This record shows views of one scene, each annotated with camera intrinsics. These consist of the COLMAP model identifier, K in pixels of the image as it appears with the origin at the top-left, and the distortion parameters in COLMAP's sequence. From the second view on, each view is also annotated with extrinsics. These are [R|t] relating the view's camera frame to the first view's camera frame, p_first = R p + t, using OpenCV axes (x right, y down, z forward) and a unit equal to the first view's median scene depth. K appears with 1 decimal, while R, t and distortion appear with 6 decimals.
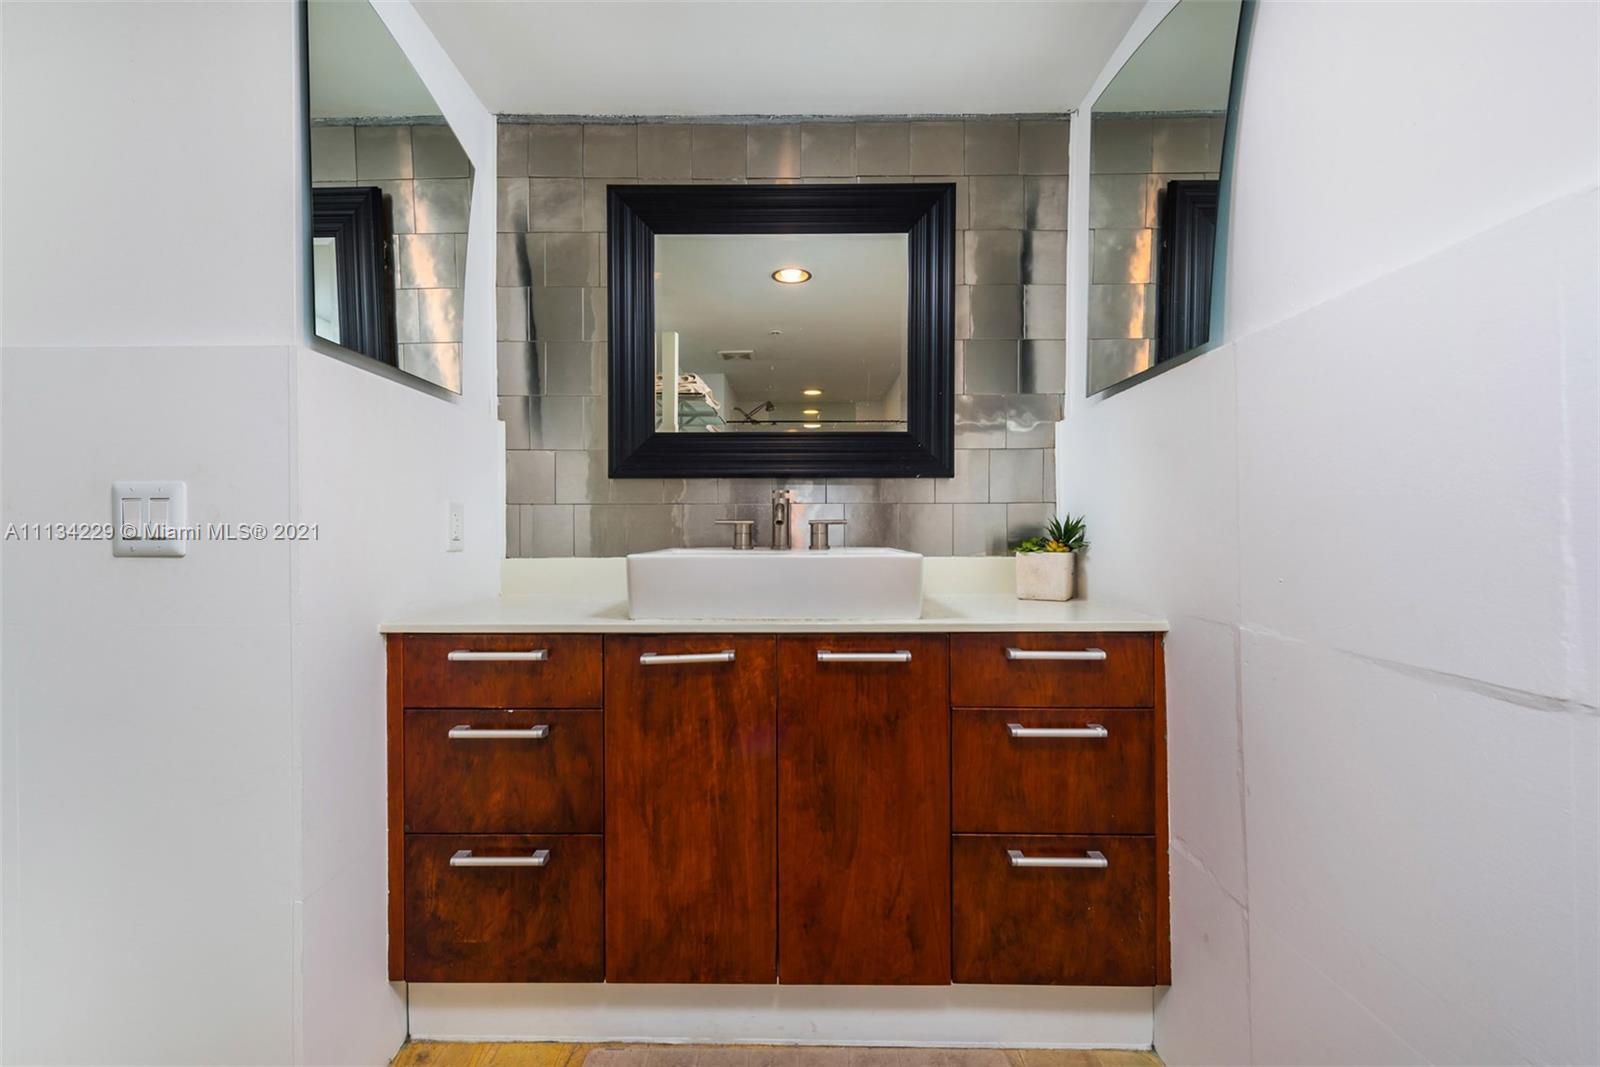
lens RADIAL K [[661.8, 0, 800.9], [0, 661.8, 534.3], [0, 0, 1]] dist [-0.000339, 0.000185]
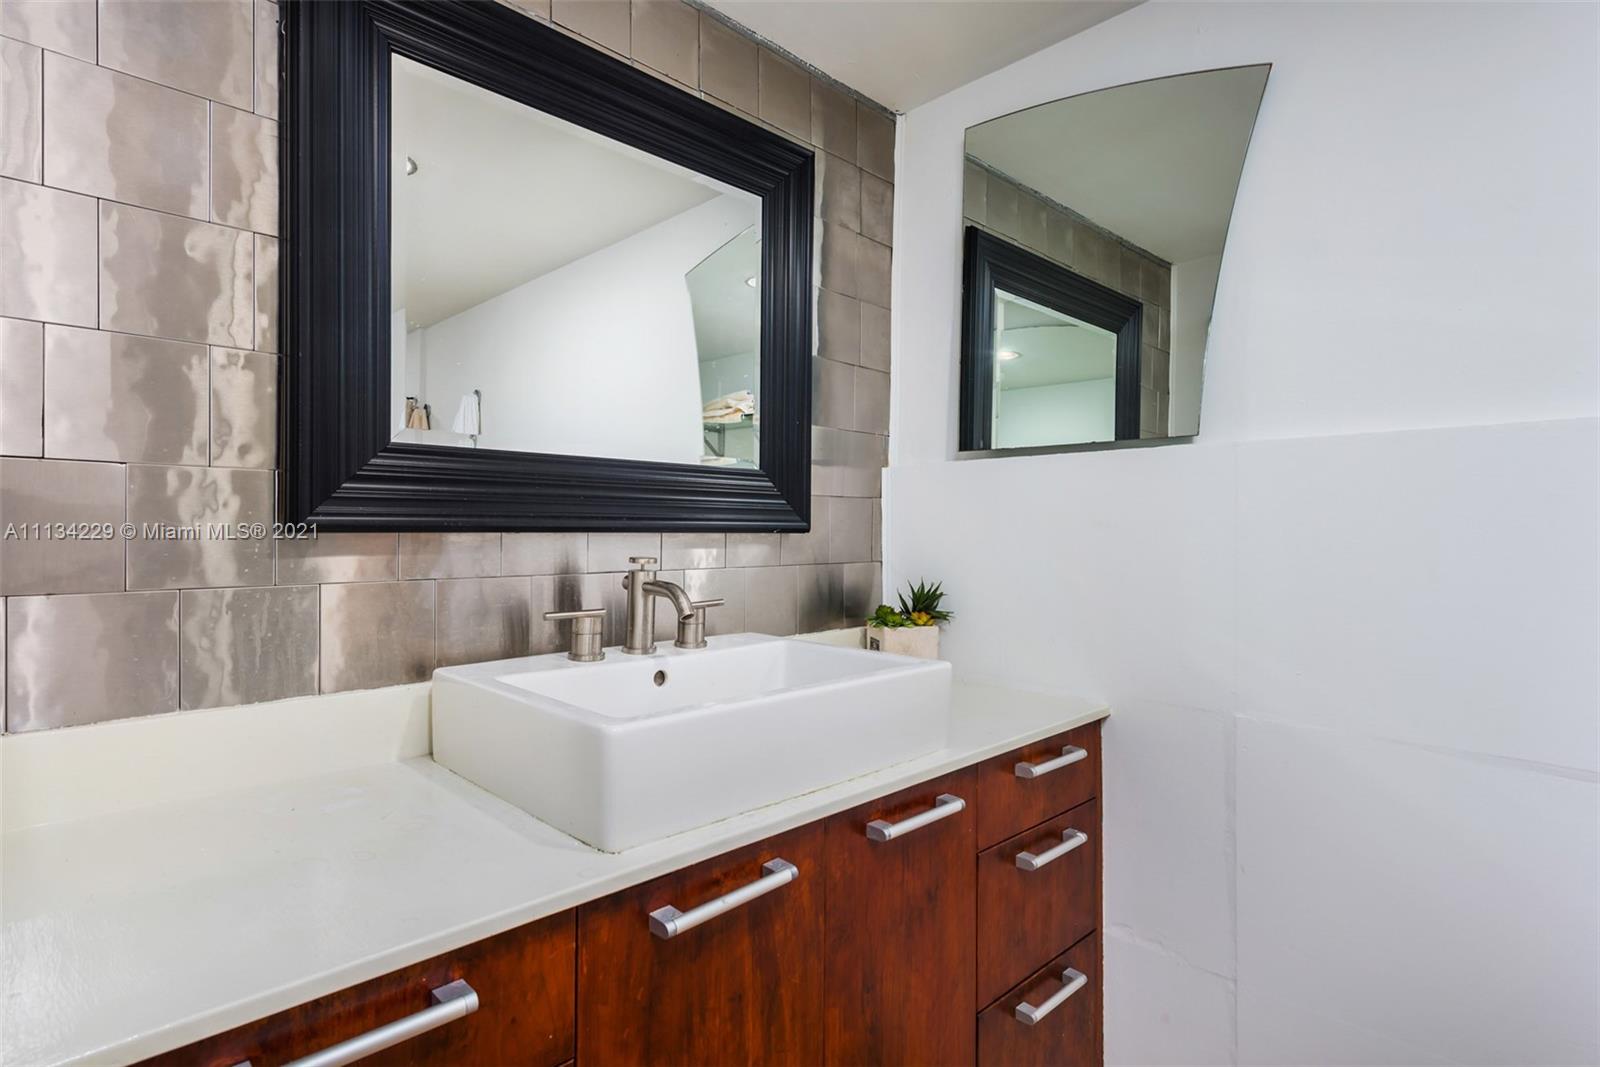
lens RADIAL K [[799.0, 0, 799.9], [0, 799.0, 536.3], [0, 0, 1]] dist [0.005062, -0.002479]
pose [[0.717599, 0.001735, 0.696455, -0.586584], [-0.003761, 0.999992, 0.001385, -0.116174], [-0.696447, -0.003613, 0.717599, 0.469173]]
